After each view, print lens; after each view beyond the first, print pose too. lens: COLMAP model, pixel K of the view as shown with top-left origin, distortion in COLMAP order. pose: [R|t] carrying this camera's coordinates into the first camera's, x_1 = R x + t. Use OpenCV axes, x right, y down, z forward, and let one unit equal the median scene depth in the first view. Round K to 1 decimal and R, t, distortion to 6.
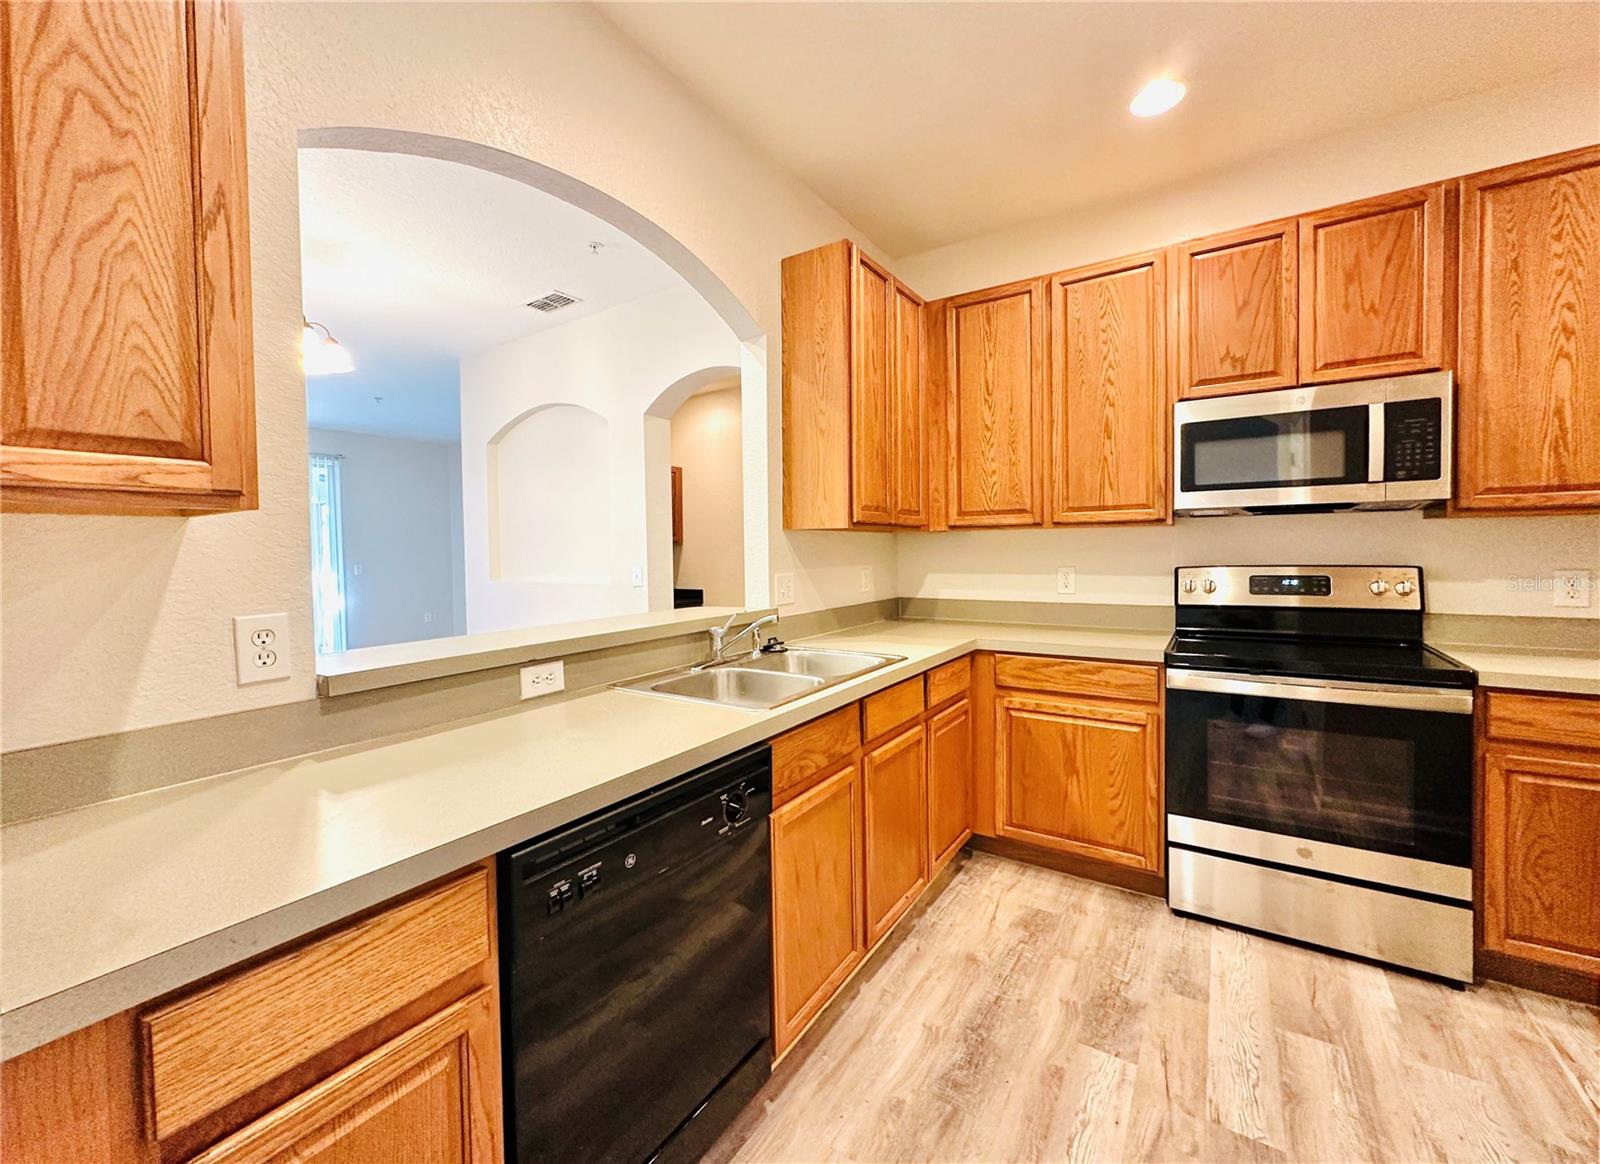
lens RADIAL K [[643.1, 0, 798.7], [0, 643.1, 562.3], [0, 0, 1]] dist [0.002212, -0.000029]
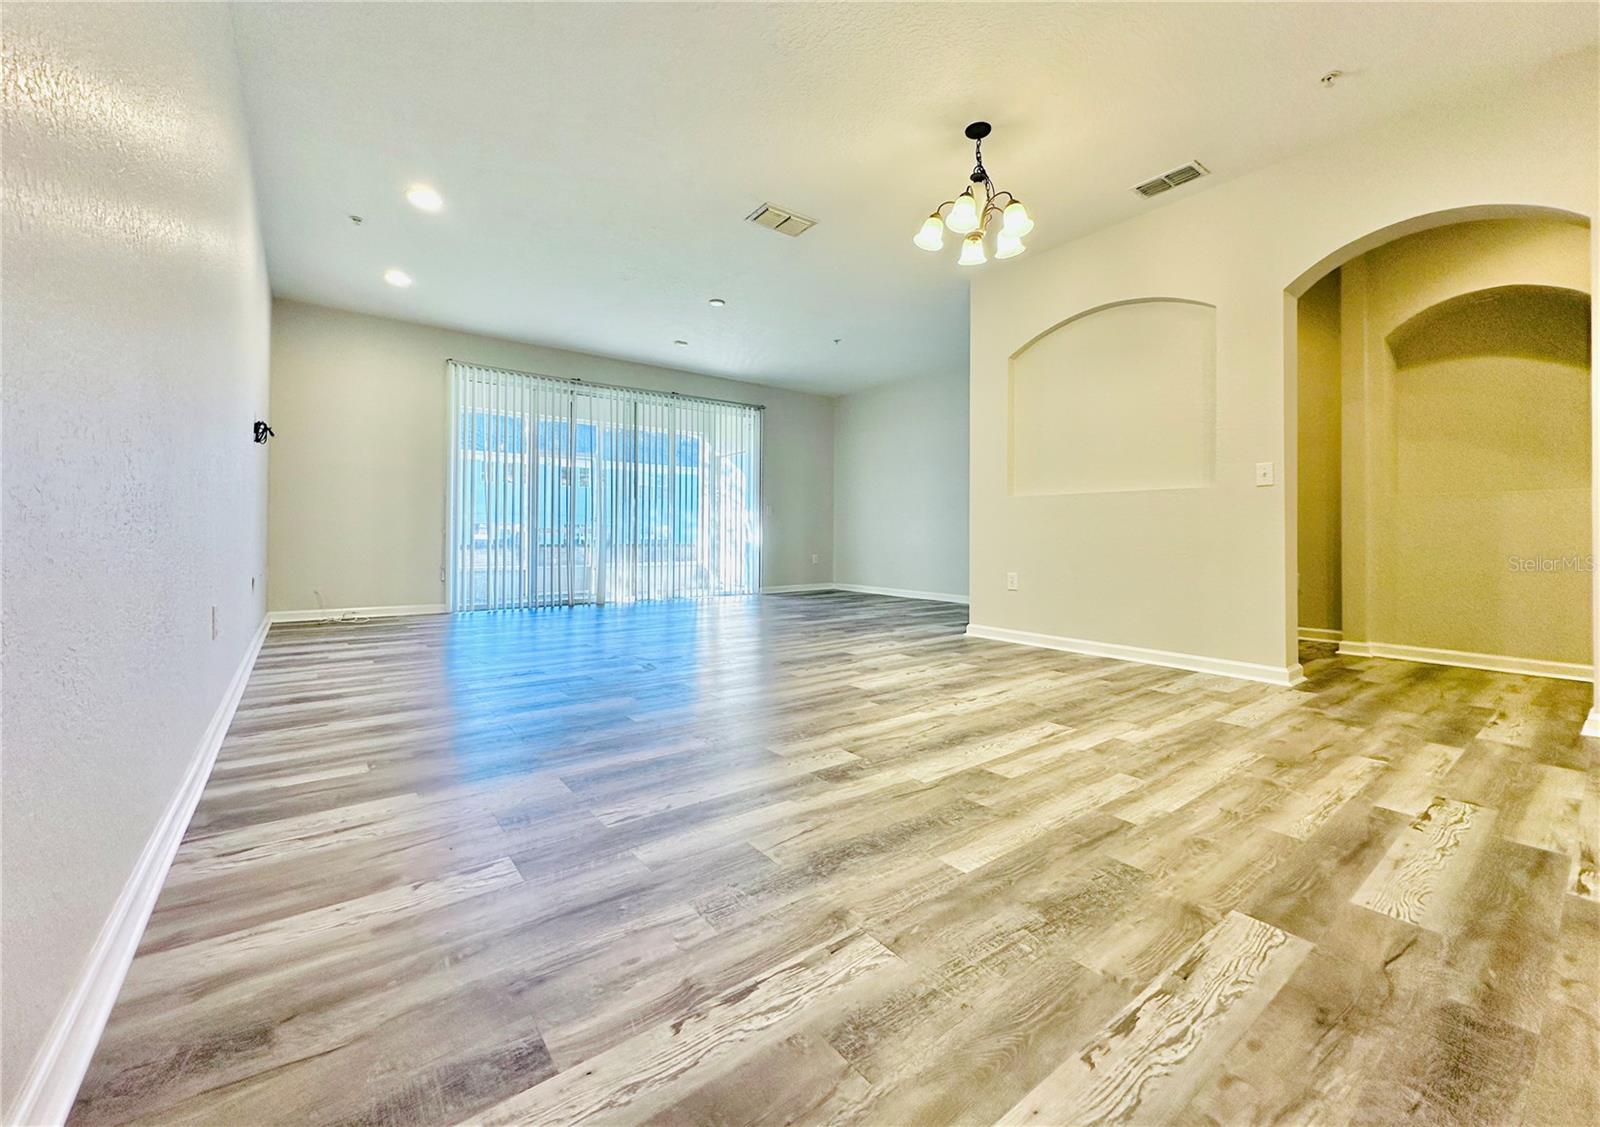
lens RADIAL K [[638.4, 0, 805.3], [0, 638.4, 528.9], [0, 0, 1]] dist [0.000920, -0.000522]
pose [[0.951306, 0.018815, -0.307672, -0.947706], [-0.028003, 0.999283, -0.025475, 0.223299], [0.306972, 0.032851, 0.951151, -0.043239]]
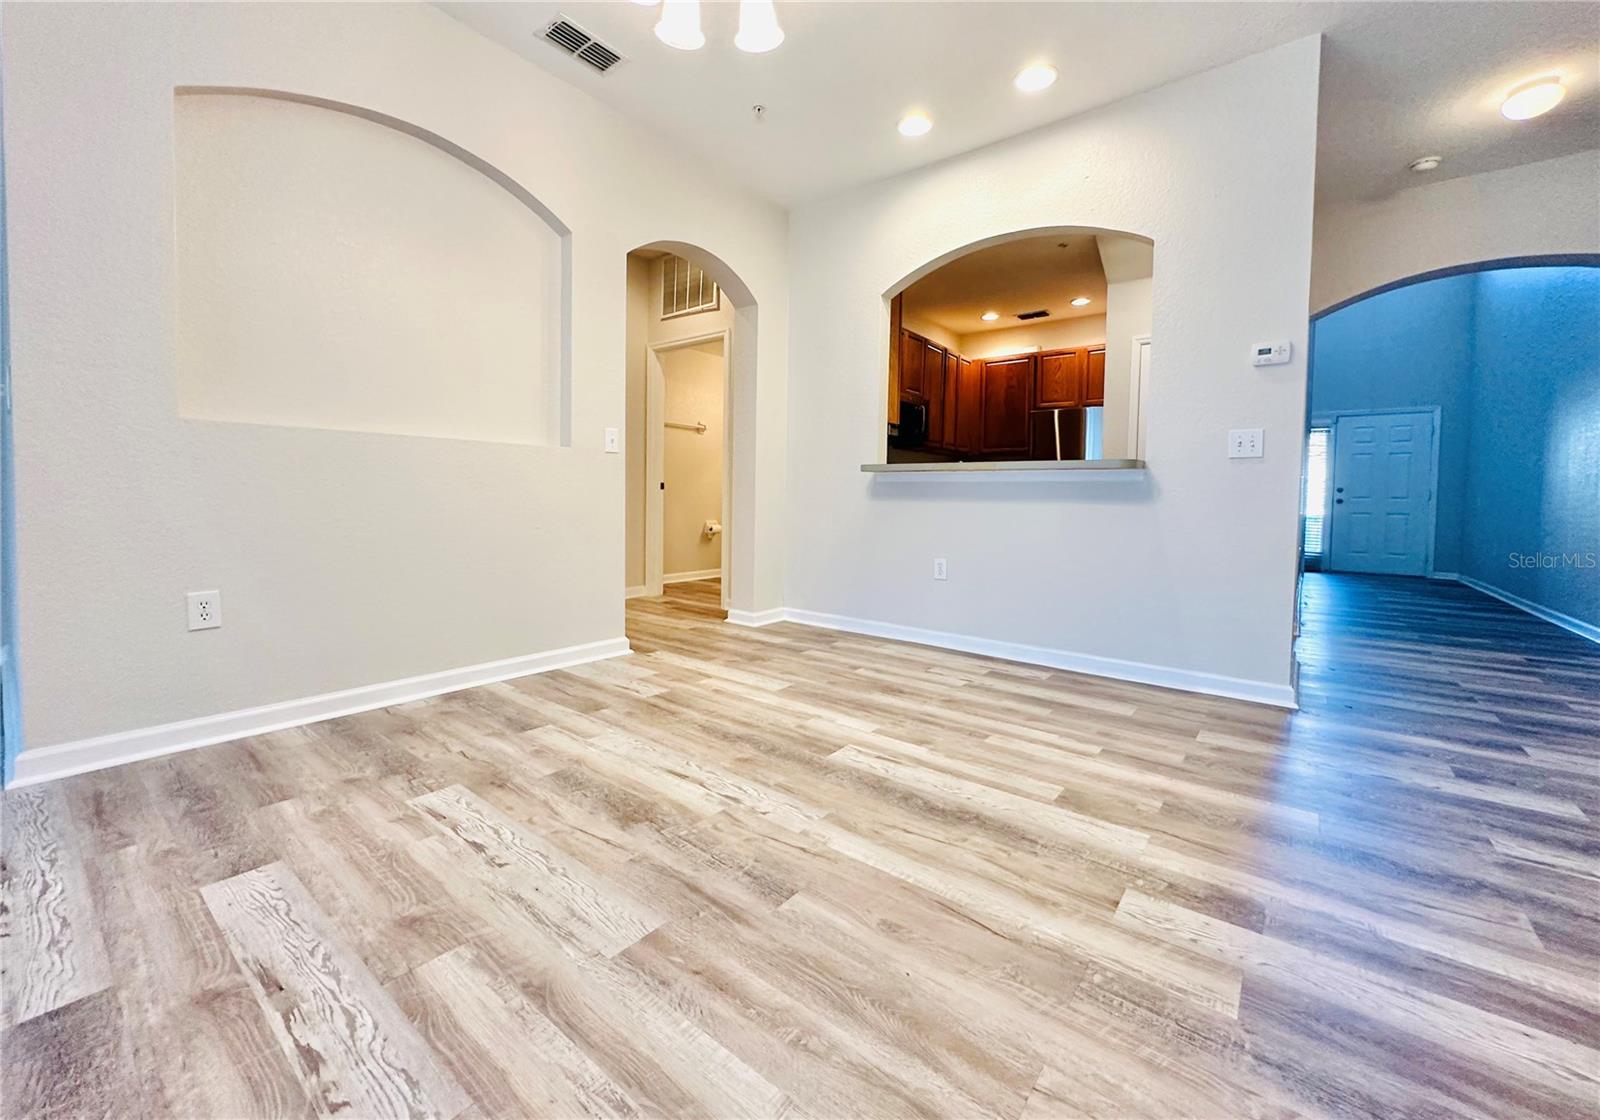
lens RADIAL K [[639.8, 0, 792.7], [0, 639.8, 550.6], [0, 0, 1]] dist [-0.005857, -0.000002]
pose [[0.079149, -0.062604, 0.994895, -1.740158], [0.008564, 0.998032, 0.062120, 0.186118], [-0.996826, 0.003604, 0.079530, 1.151410]]
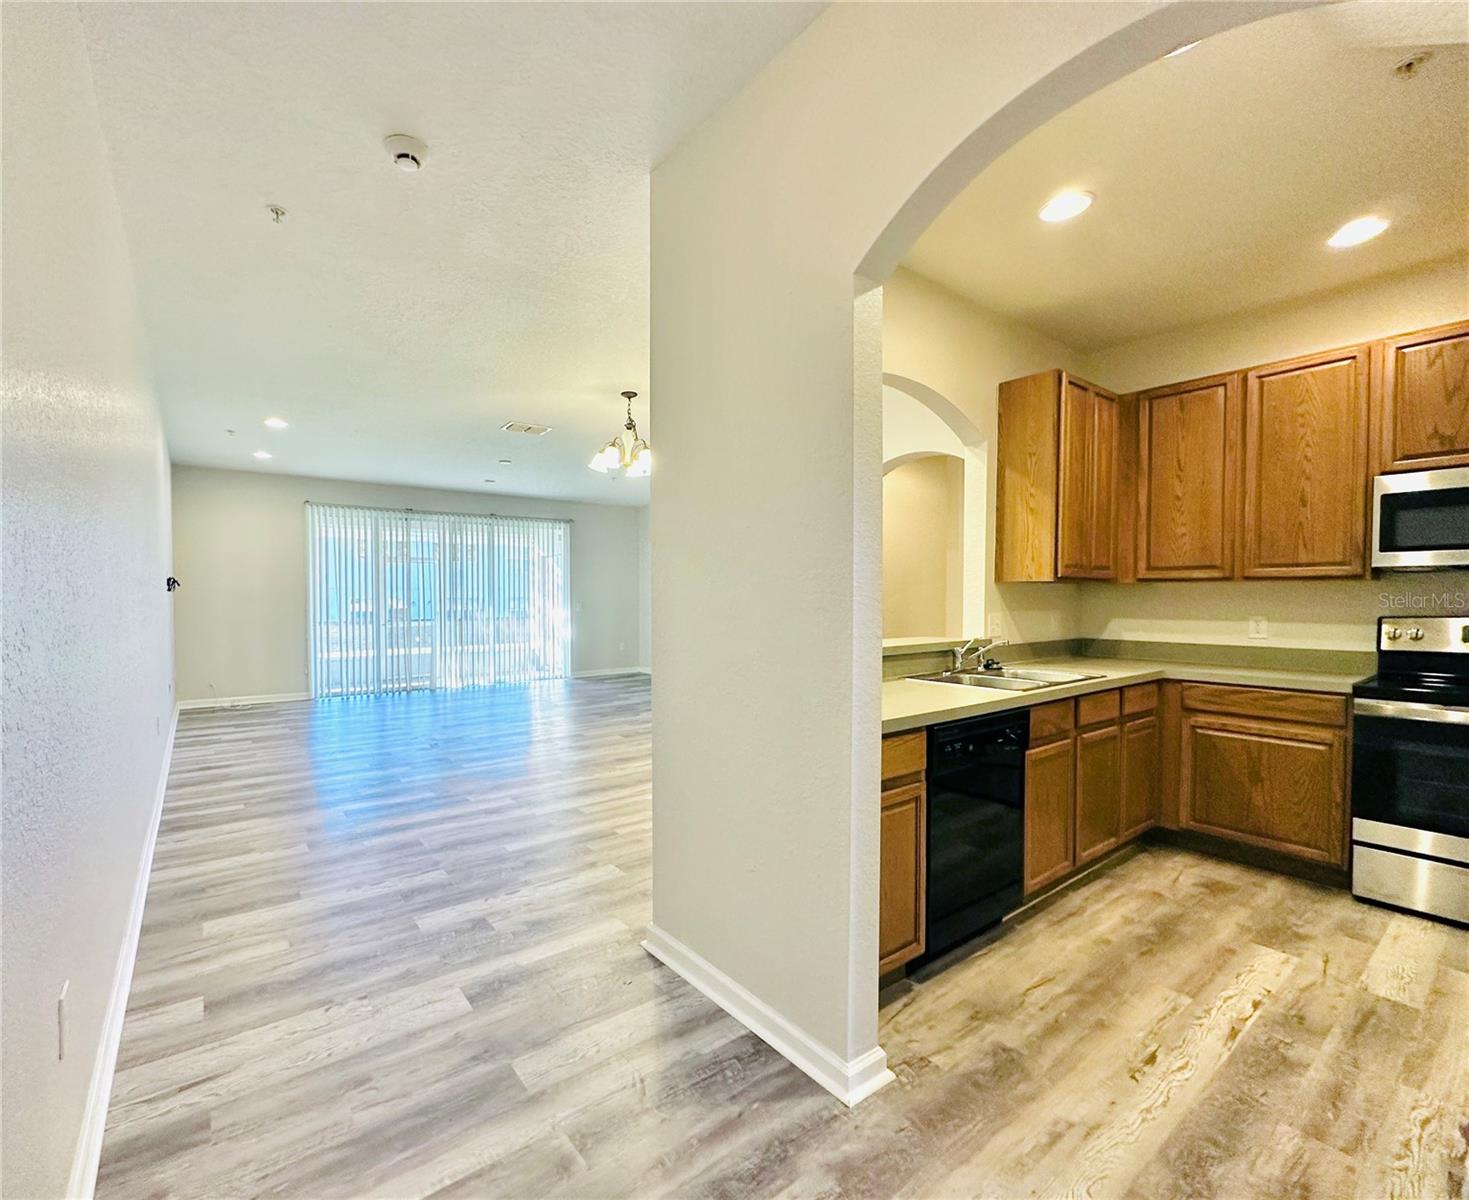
lens RADIAL K [[658.2, 0, 663.4], [0, 658.2, 610.7], [0, 0, 1]] dist [0.004684, 0.000505]
pose [[0.936054, 0.021451, -0.351202, -0.200069], [-0.020003, 0.999770, 0.007750, 0.013626], [0.351288, -0.000229, 0.936268, -0.582885]]
